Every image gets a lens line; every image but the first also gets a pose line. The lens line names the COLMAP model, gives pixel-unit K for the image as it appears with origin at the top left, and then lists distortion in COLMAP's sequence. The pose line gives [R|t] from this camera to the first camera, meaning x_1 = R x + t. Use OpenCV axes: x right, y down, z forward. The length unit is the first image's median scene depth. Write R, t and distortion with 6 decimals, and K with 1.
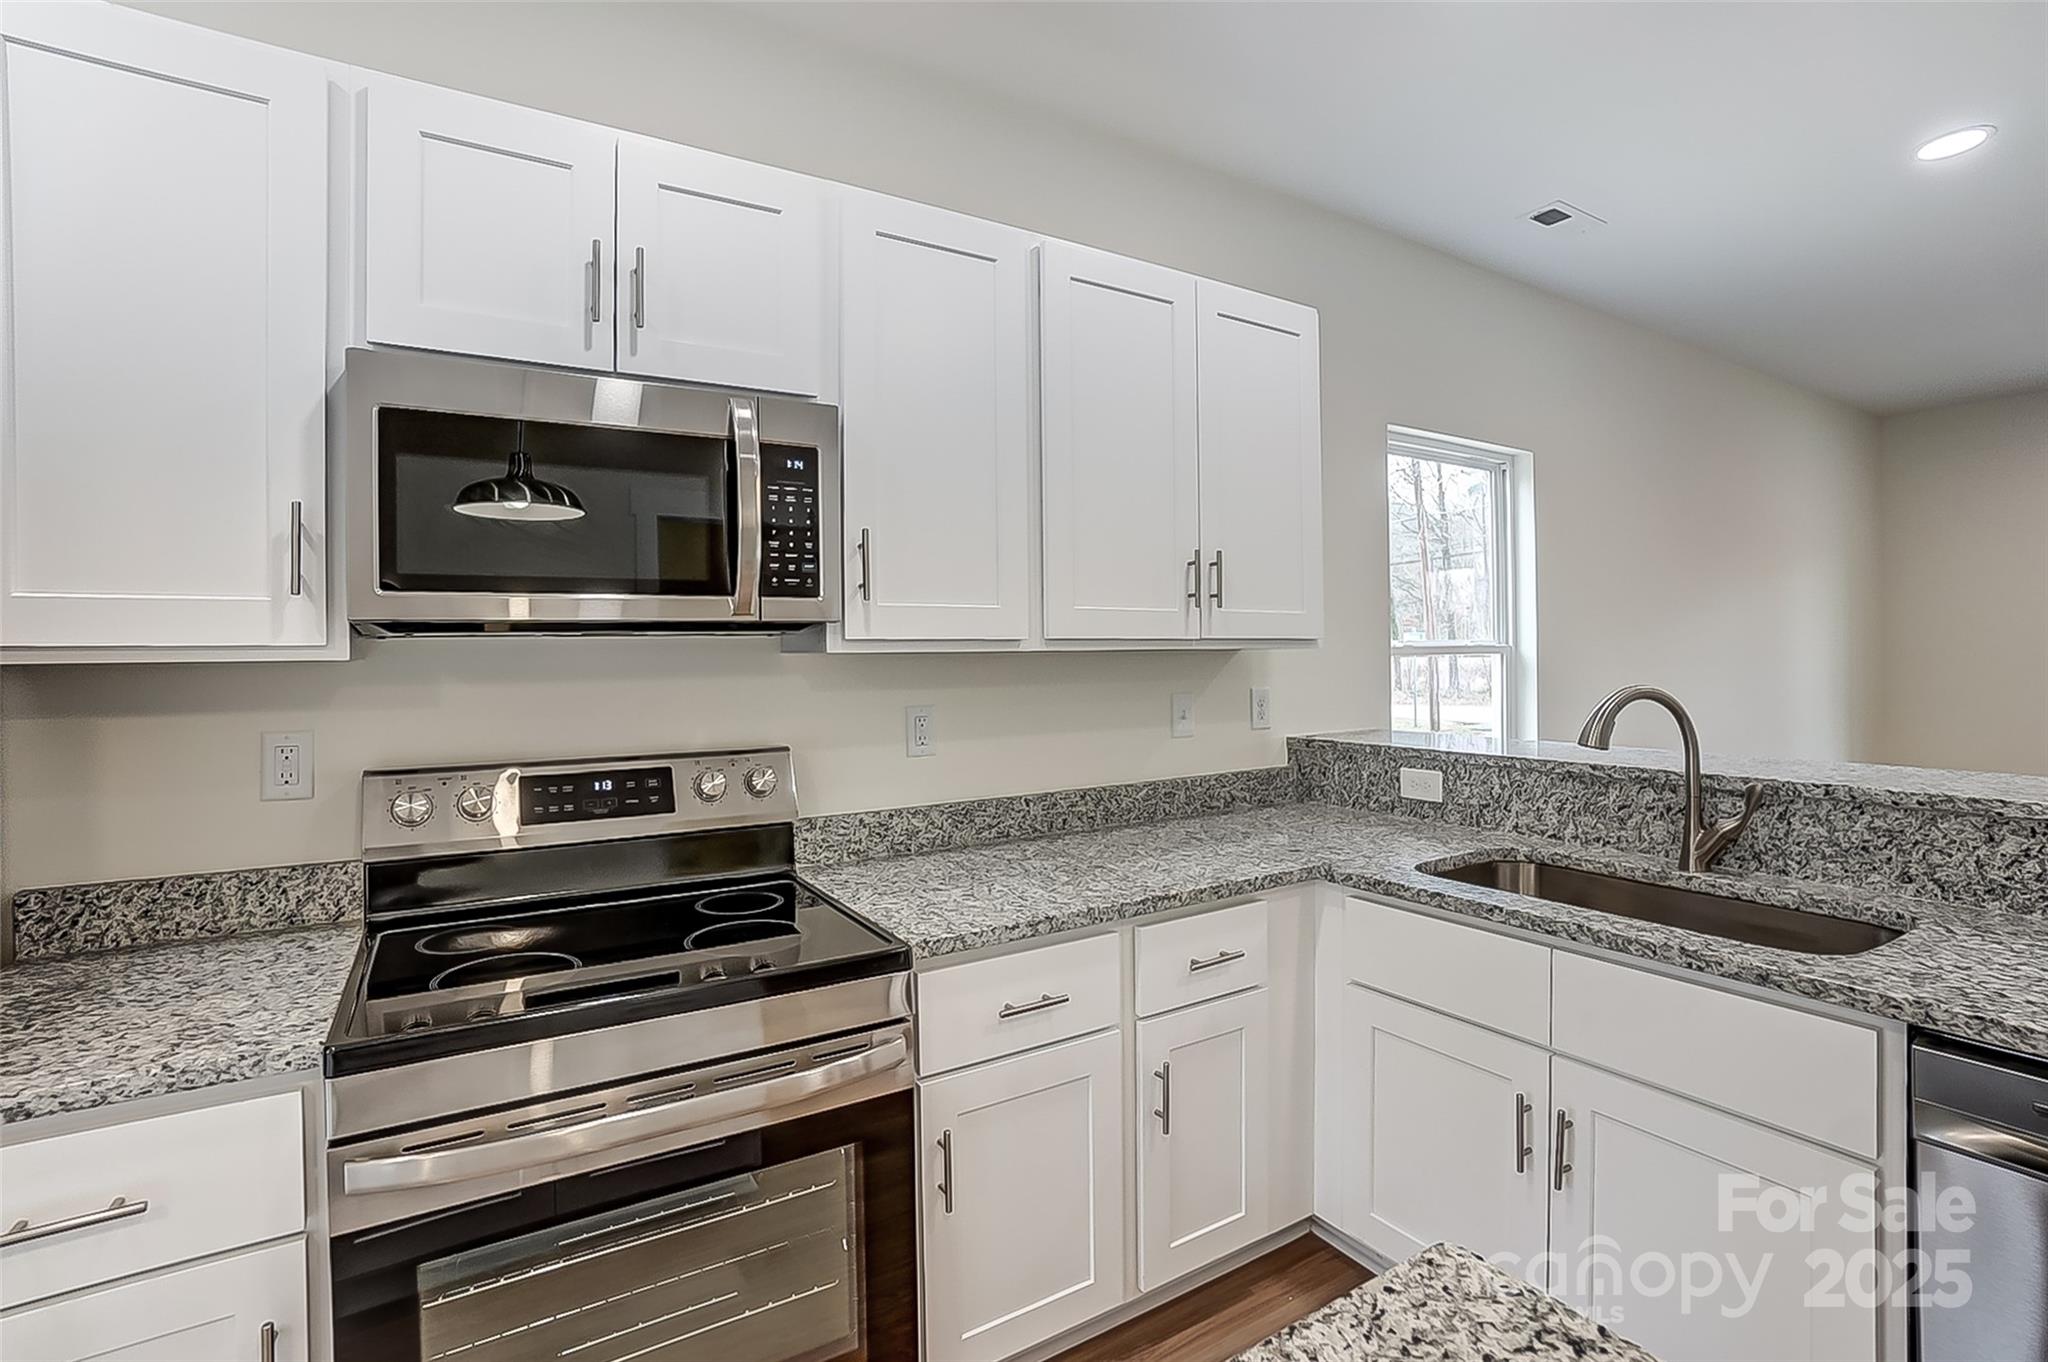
lens RADIAL K [[930.9, 0, 1017.4], [0, 930.9, 660.1], [0, 0, 1]] dist [-0.058957, 0.022239]
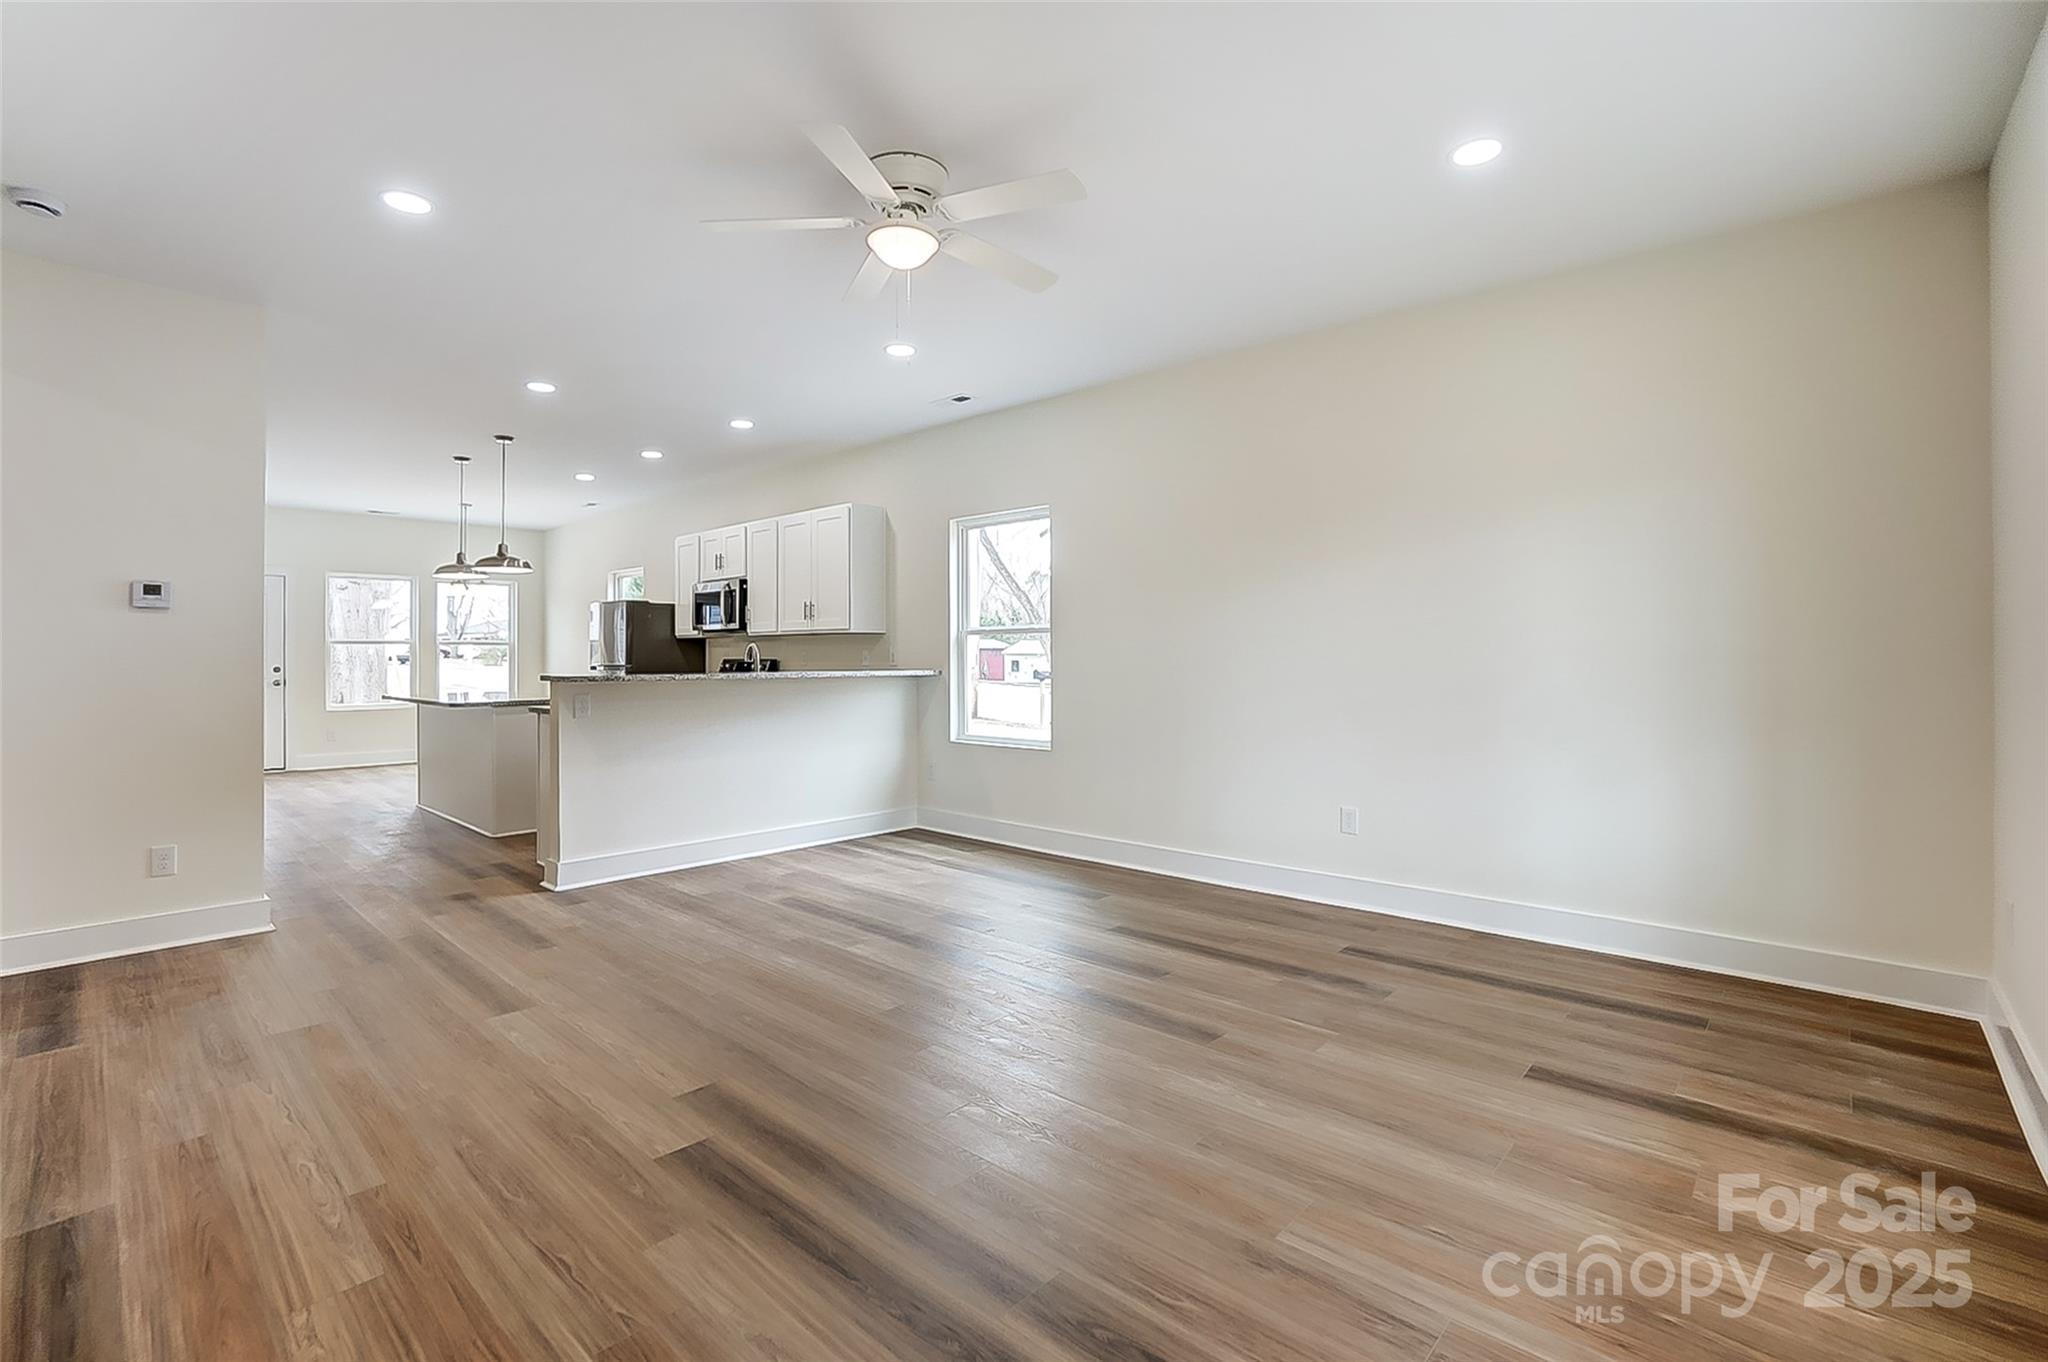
lens RADIAL K [[932.3, 0, 980.8], [0, 932.3, 645.1], [0, 0, 1]] dist [-0.049684, 0.016674]
pose [[0.242135, -0.002782, -0.970239, 3.647374], [-0.009236, 0.999944, -0.005173, 0.041605], [0.970199, 0.010214, 0.242095, 0.887657]]
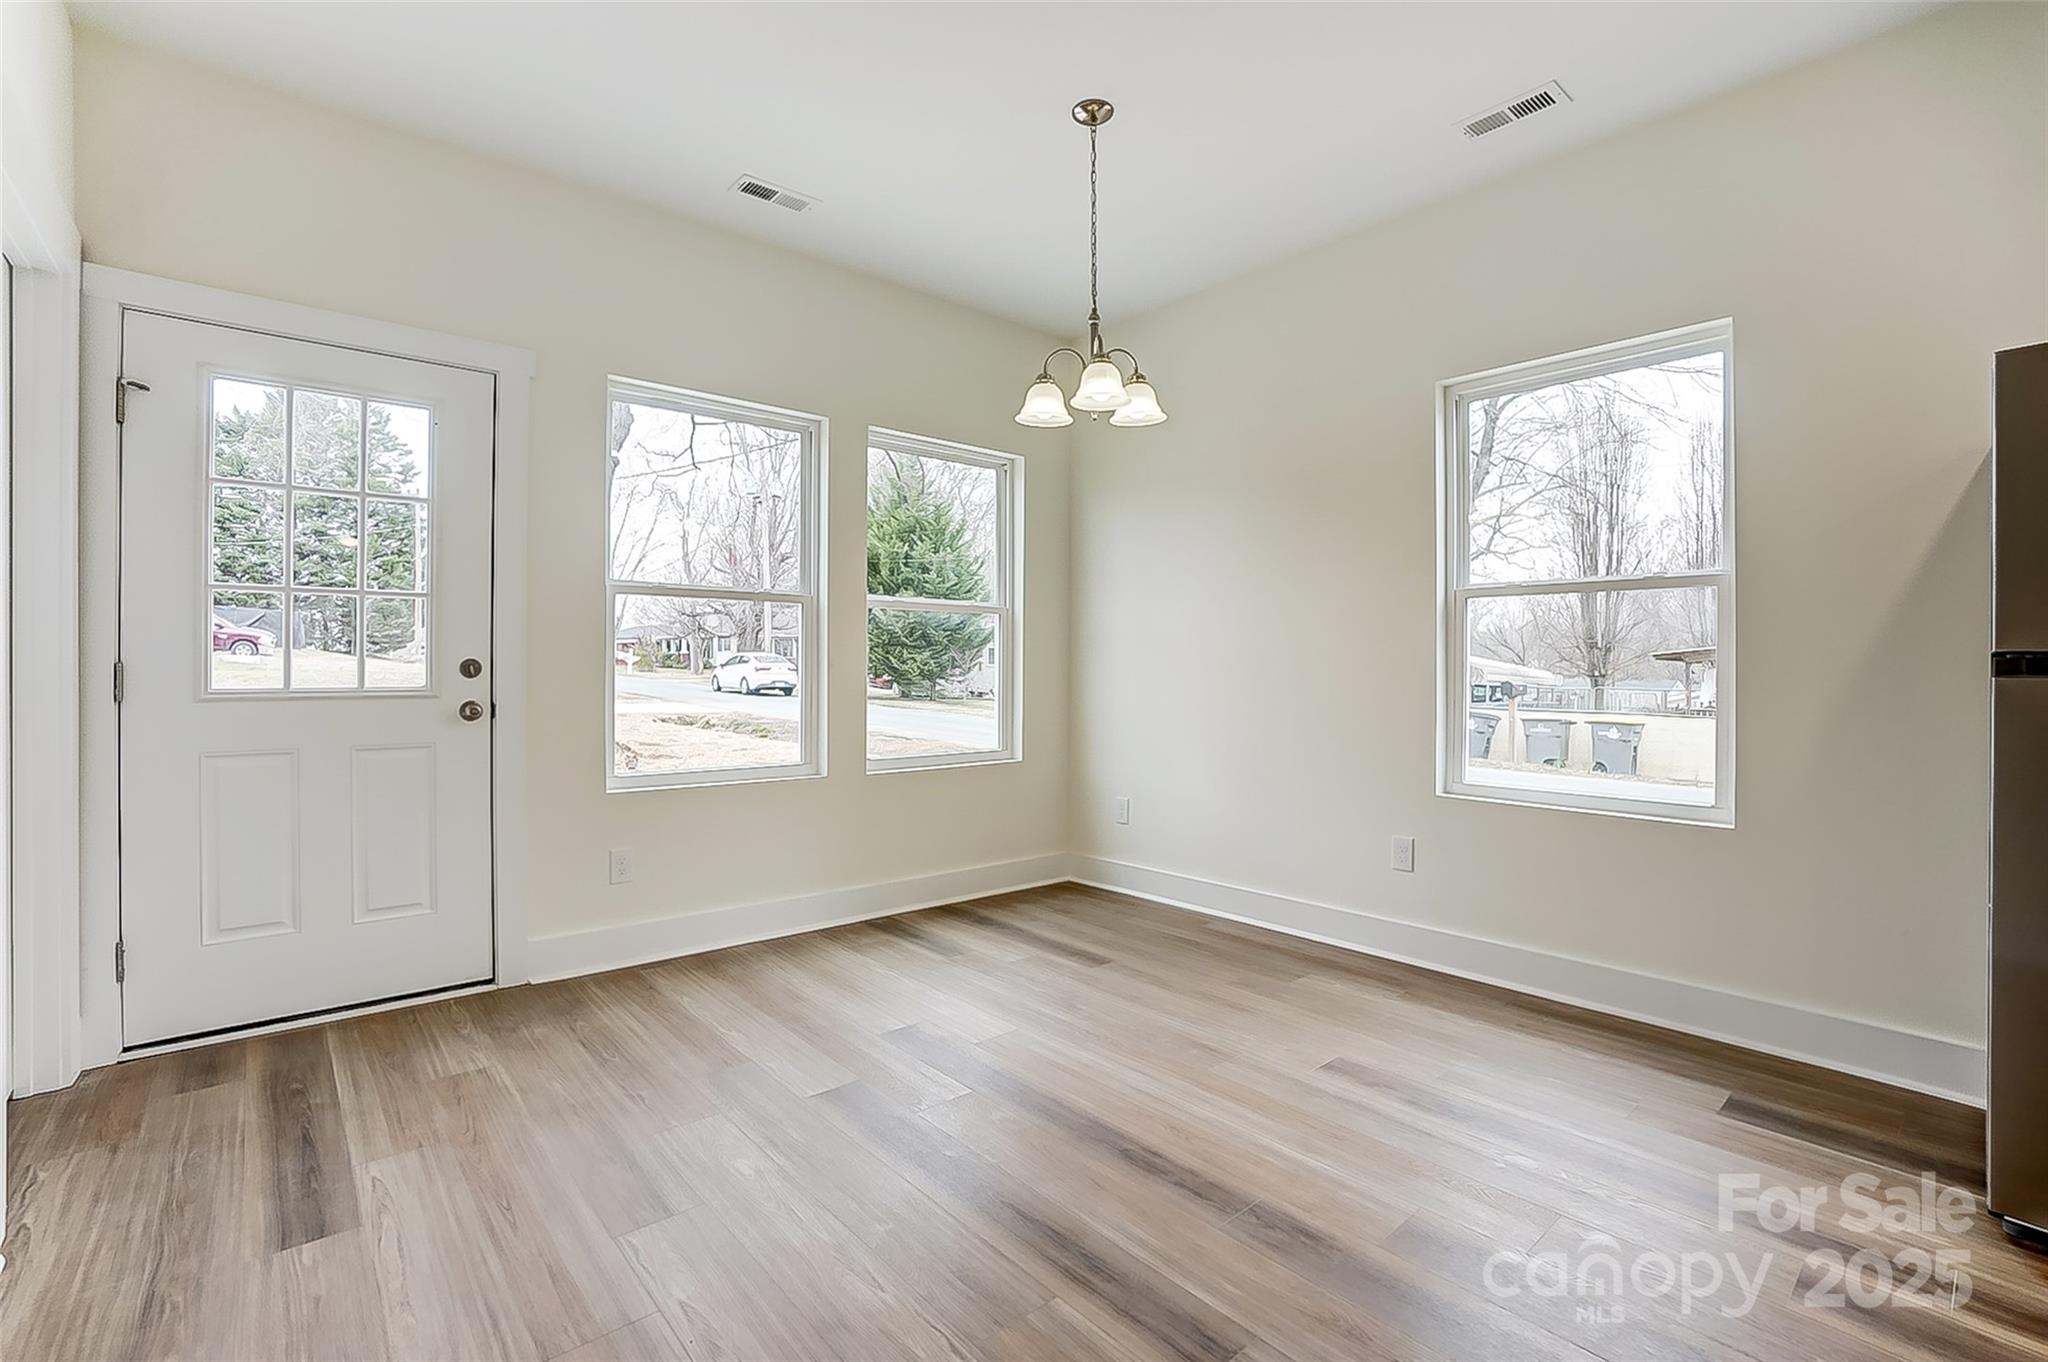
lens RADIAL K [[903.9, 0, 1024.0], [0, 903.9, 681.0], [0, 0, 1]] dist [-0.052427, 0.016228]
pose [[0.174541, 0.027528, -0.984265, -0.278175], [-0.014914, 0.999568, 0.025311, 0.149501], [0.984537, 0.010262, 0.174876, -0.894317]]
